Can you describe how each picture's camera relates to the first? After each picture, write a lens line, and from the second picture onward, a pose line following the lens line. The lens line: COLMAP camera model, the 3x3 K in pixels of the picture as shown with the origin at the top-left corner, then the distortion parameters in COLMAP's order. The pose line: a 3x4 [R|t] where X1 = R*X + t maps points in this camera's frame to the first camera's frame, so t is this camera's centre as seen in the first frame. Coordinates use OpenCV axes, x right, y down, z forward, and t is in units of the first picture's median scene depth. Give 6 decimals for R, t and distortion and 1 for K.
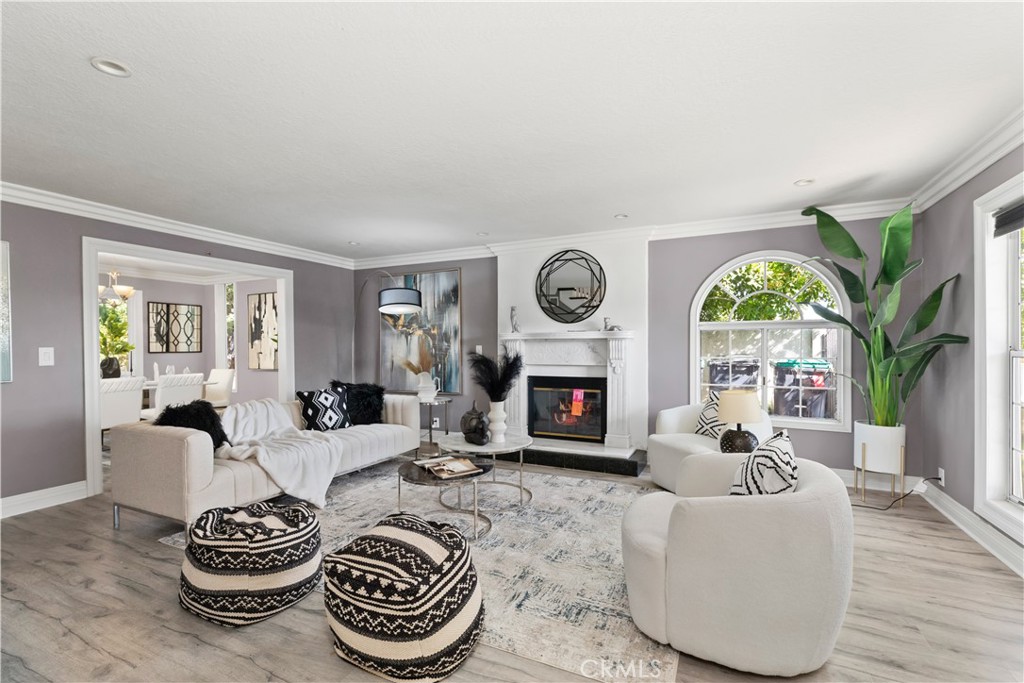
lens RADIAL K [[461.9, 0, 508.6], [0, 461.9, 346.4], [0, 0, 1]] dist [0.002658, 0.000135]
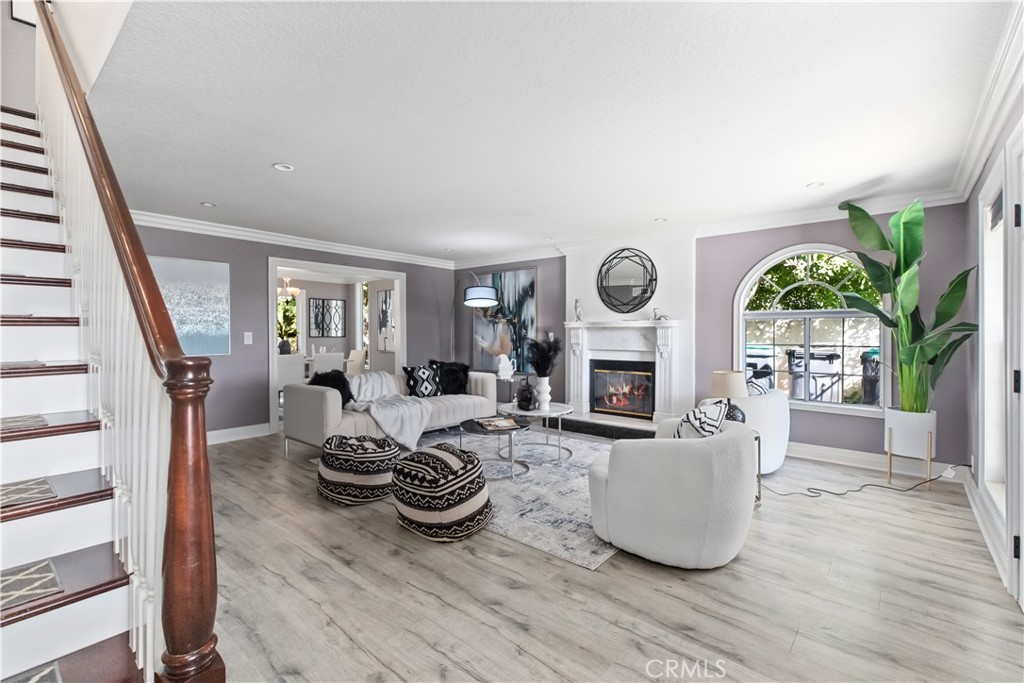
lens RADIAL K [[458.4, 0, 509.8], [0, 458.4, 334.0], [0, 0, 1]] dist [0.003421, 0.000603]
pose [[0.966910, 0.005544, -0.255057, 0.169883], [-0.005606, 0.999984, 0.000487, 0.001789], [0.255056, 0.000959, 0.966926, -0.186758]]
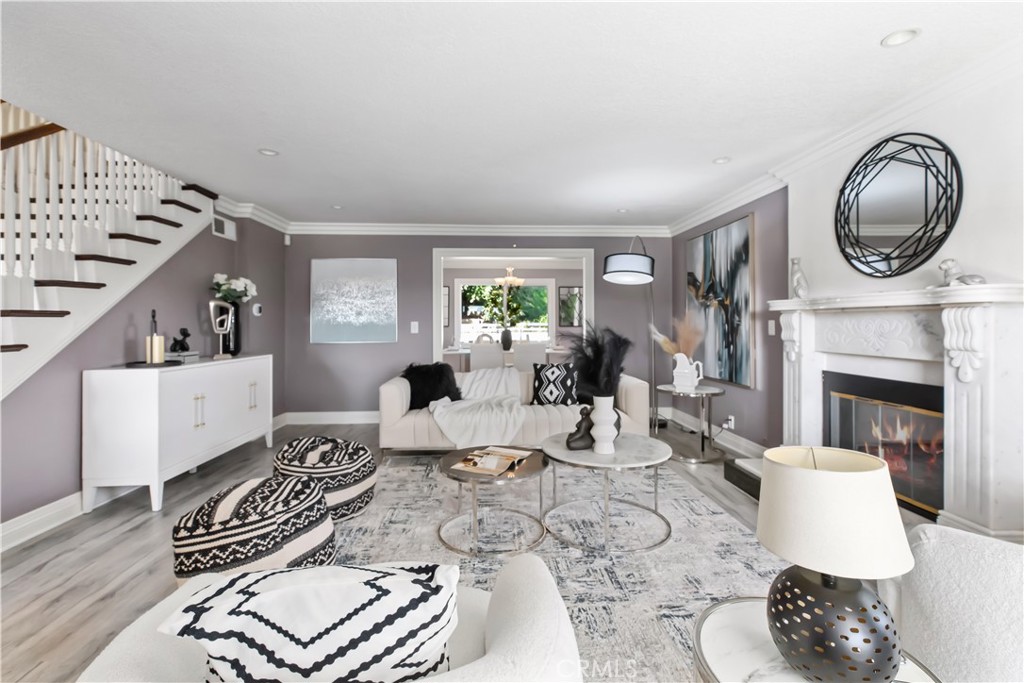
lens RADIAL K [[458.8, 0, 509.8], [0, 458.8, 320.9], [0, 0, 1]] dist [0.005871, 0.000316]
pose [[0.483840, -0.000965, -0.875156, 0.448457], [-0.001503, 0.999997, -0.001934, 0.001340], [0.875155, 0.002251, 0.483838, 0.433417]]
